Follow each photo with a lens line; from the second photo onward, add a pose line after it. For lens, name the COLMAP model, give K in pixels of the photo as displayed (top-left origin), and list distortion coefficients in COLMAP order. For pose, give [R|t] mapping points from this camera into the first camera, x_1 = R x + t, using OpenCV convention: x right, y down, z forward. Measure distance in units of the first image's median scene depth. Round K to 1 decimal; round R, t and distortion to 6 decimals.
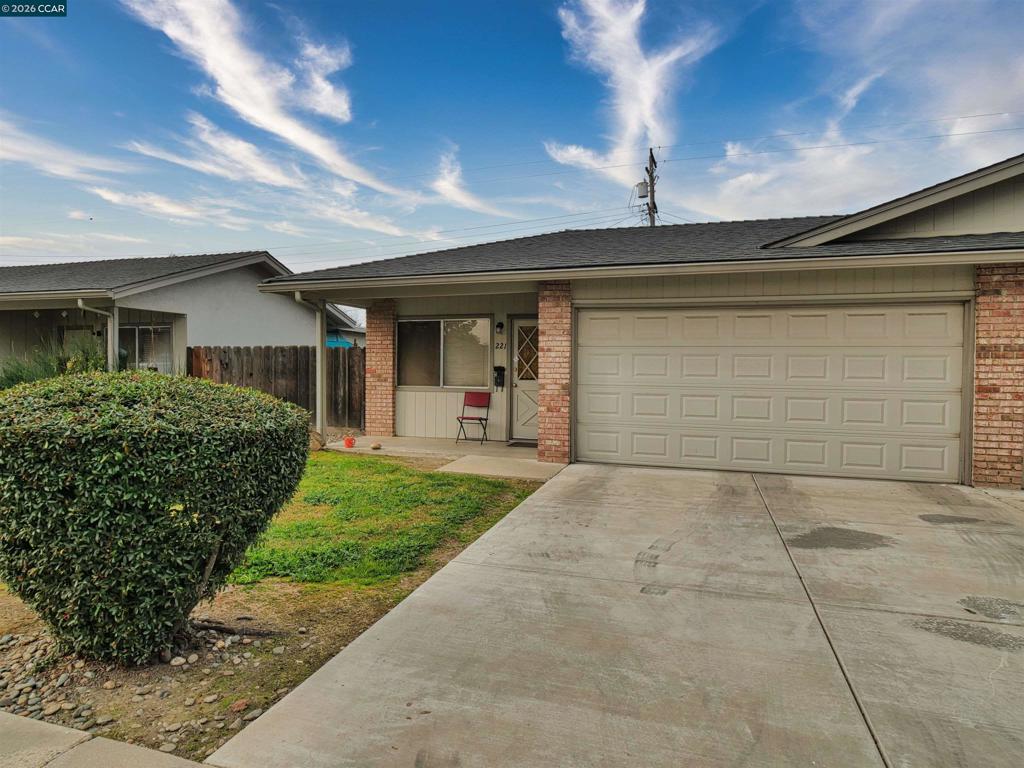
lens RADIAL K [[624.4, 0, 494.6], [0, 624.4, 381.8], [0, 0, 1]] dist [-0.001779, 0.001181]
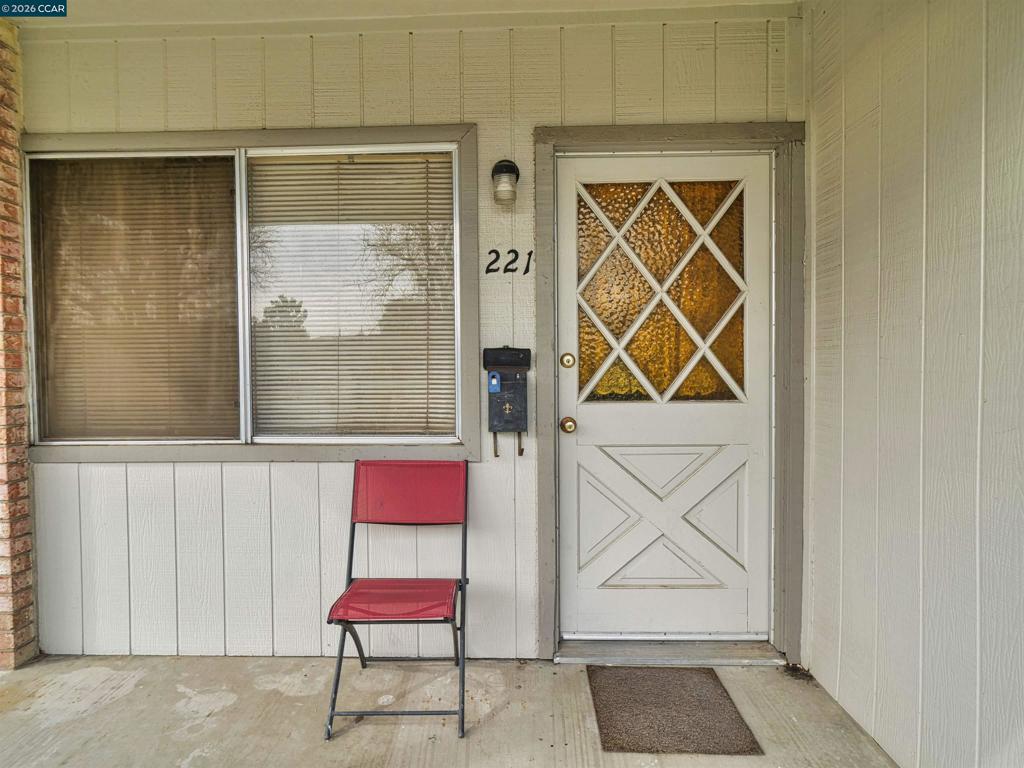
lens RADIAL K [[576.7, 0, 512.0], [0, 576.7, 384.0], [0, 0, 1]] dist [-0.000511, -0.000387]
pose [[0.957479, -0.024200, 0.287487, -0.065294], [0.023412, 0.999707, 0.006178, -0.015436], [-0.287552, 0.000815, 0.957765, 0.986007]]
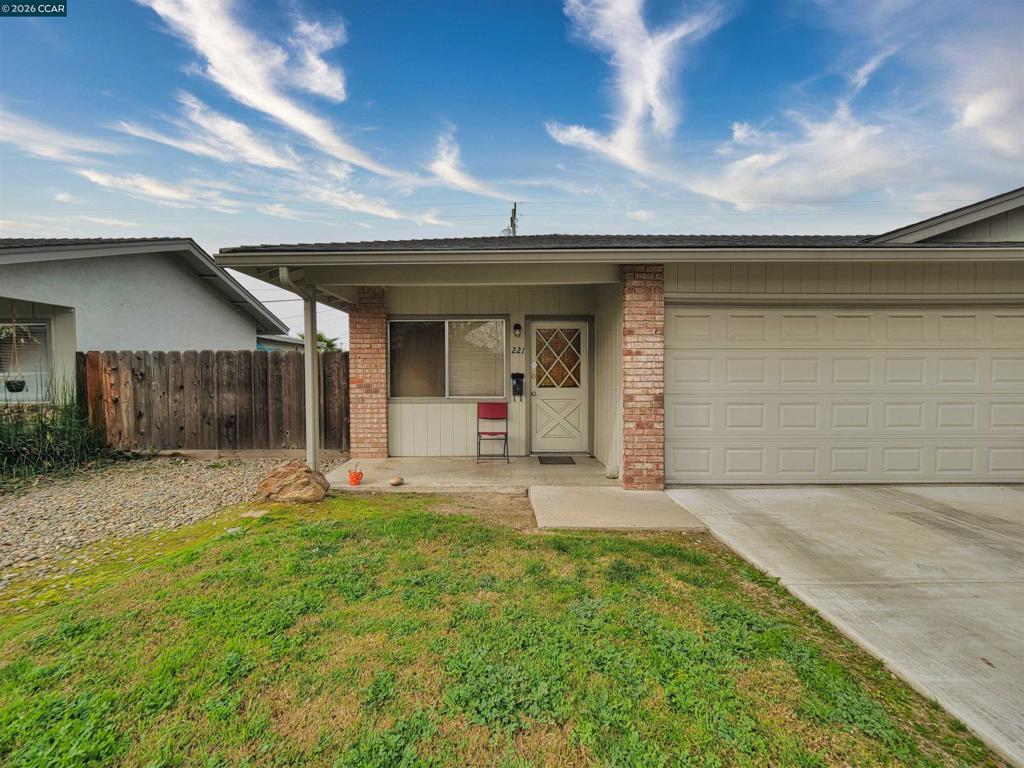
lens RADIAL K [[434.3, 0, 498.2], [0, 434.3, 382.6], [0, 0, 1]] dist [-0.001143, -0.000073]
pose [[0.948311, -0.020305, 0.316691, -0.268354], [0.019182, 0.999794, 0.006665, -0.019626], [-0.316761, -0.000246, 0.948505, 0.521156]]
